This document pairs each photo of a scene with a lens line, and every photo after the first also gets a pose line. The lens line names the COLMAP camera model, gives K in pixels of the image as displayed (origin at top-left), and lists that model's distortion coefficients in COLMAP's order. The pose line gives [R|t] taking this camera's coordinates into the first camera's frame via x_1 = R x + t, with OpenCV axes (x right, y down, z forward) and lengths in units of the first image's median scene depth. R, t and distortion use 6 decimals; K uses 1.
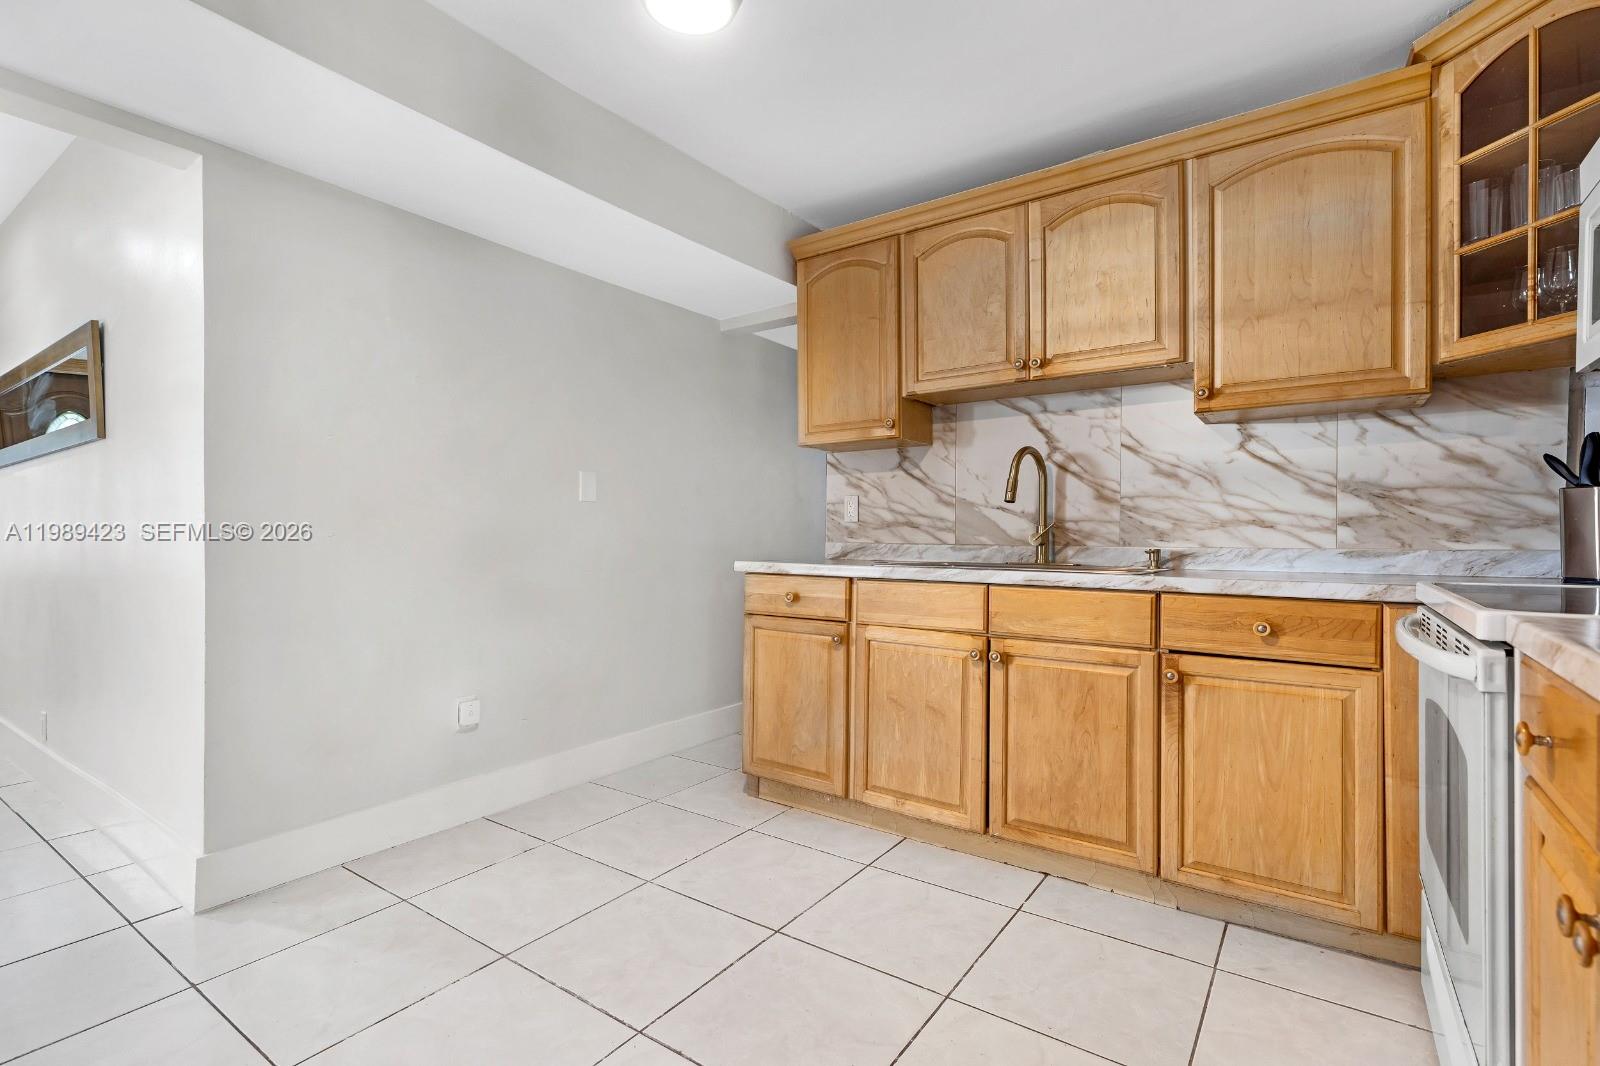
lens RADIAL K [[738.0, 0, 835.8], [0, 738.0, 534.4], [0, 0, 1]] dist [0.000160, -0.000009]
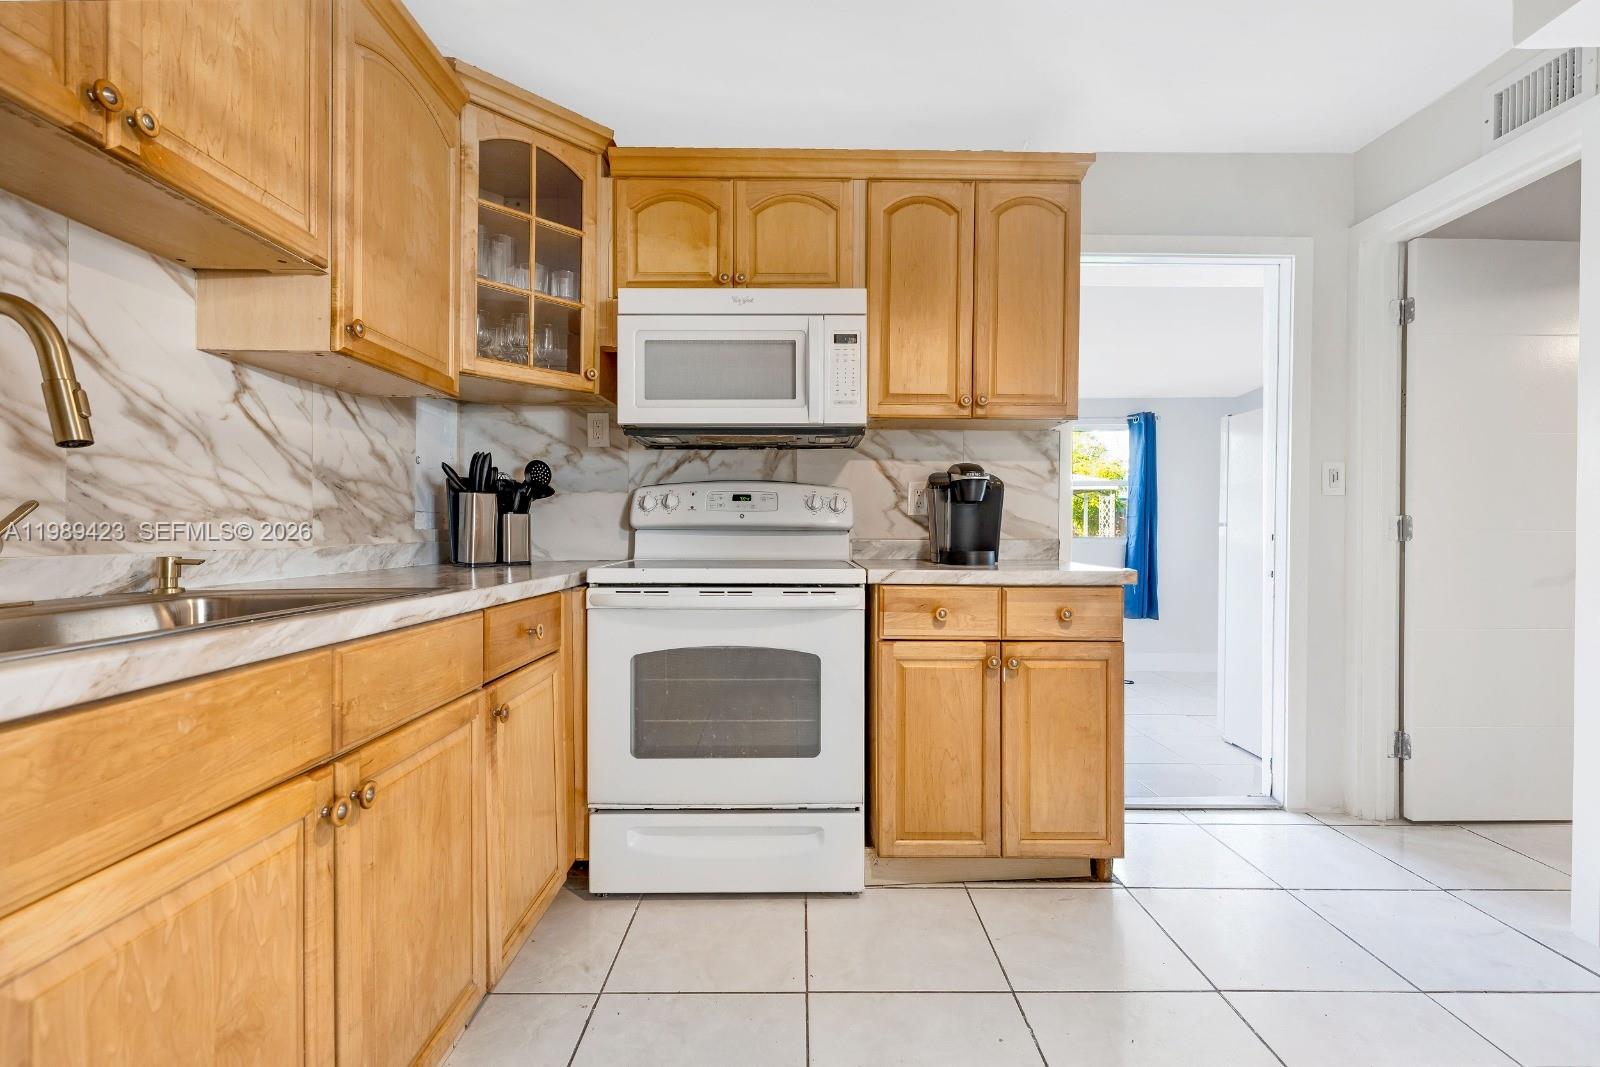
lens RADIAL K [[724.9, 0, 807.3], [0, 724.9, 530.4], [0, 0, 1]] dist [0.002547, 0.000828]
pose [[-0.541137, -0.005797, 0.840914, -0.273519], [-0.006456, 0.999975, 0.002738, -0.004221], [-0.840910, -0.003947, -0.541161, 0.883273]]
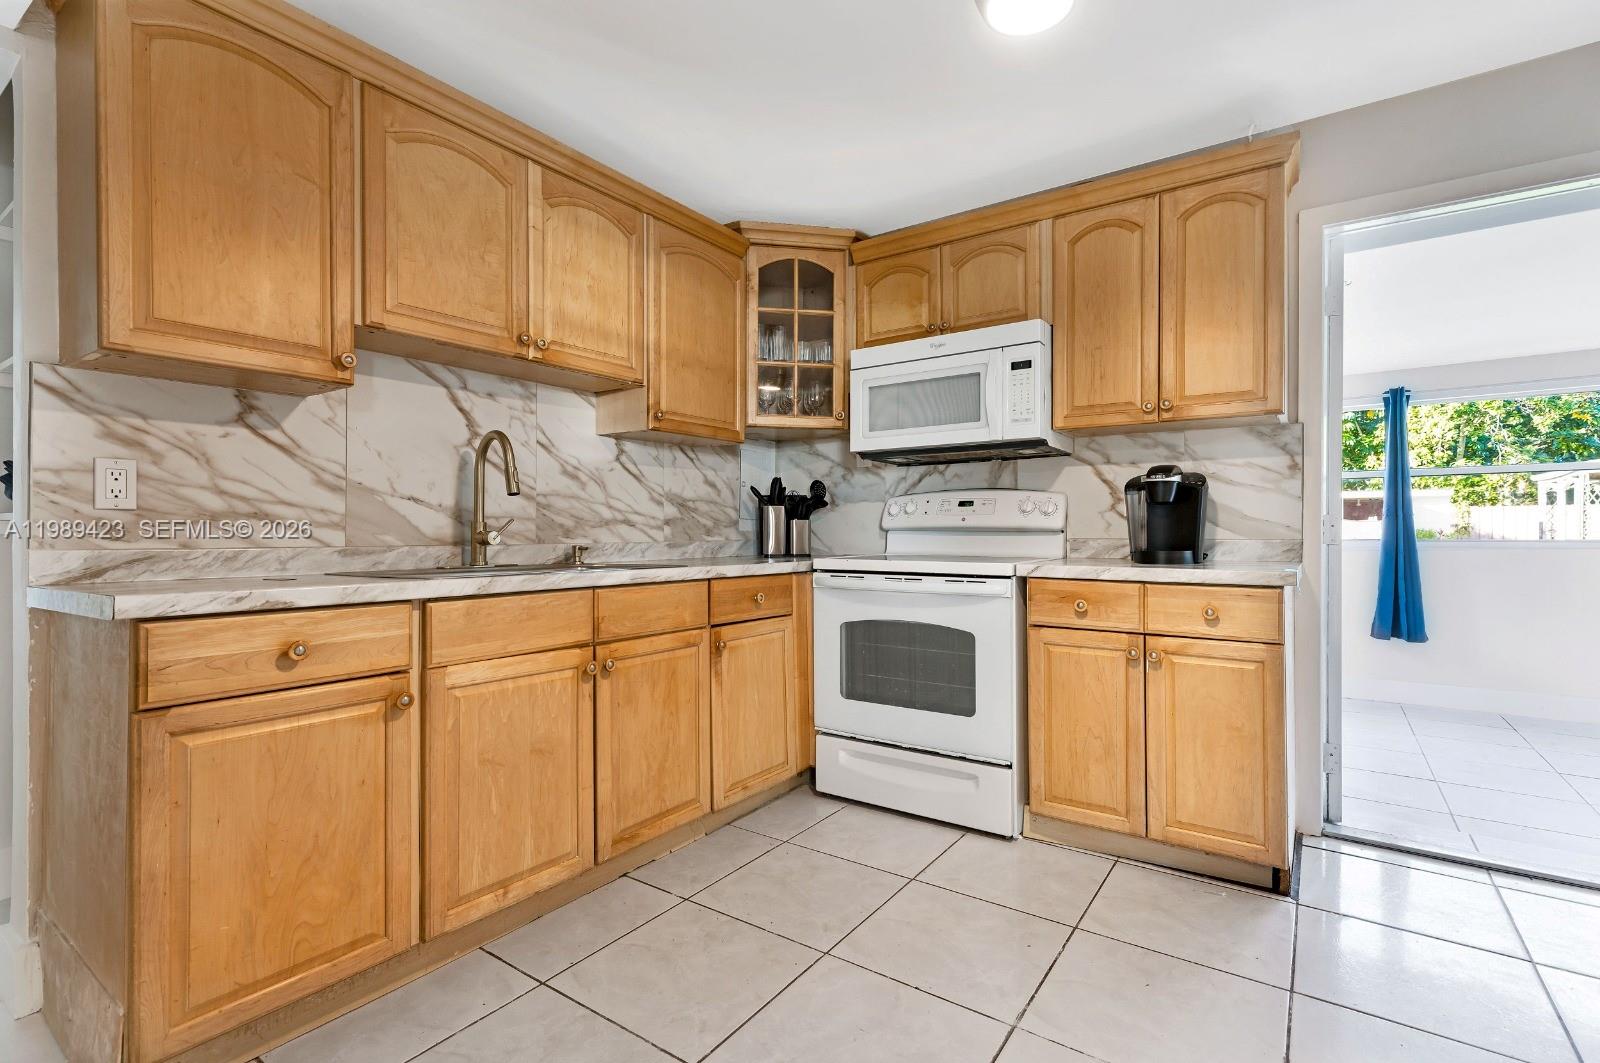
lens RADIAL K [[724.9, 0, 807.3], [0, 724.9, 528.4], [0, 0, 1]] dist [0.002547, 0.000828]
pose [[0.030577, 0.000163, 0.999532, -0.594806], [-0.001076, 0.999999, -0.000130, -0.005204], [-0.999532, -0.001072, 0.030577, 0.628816]]
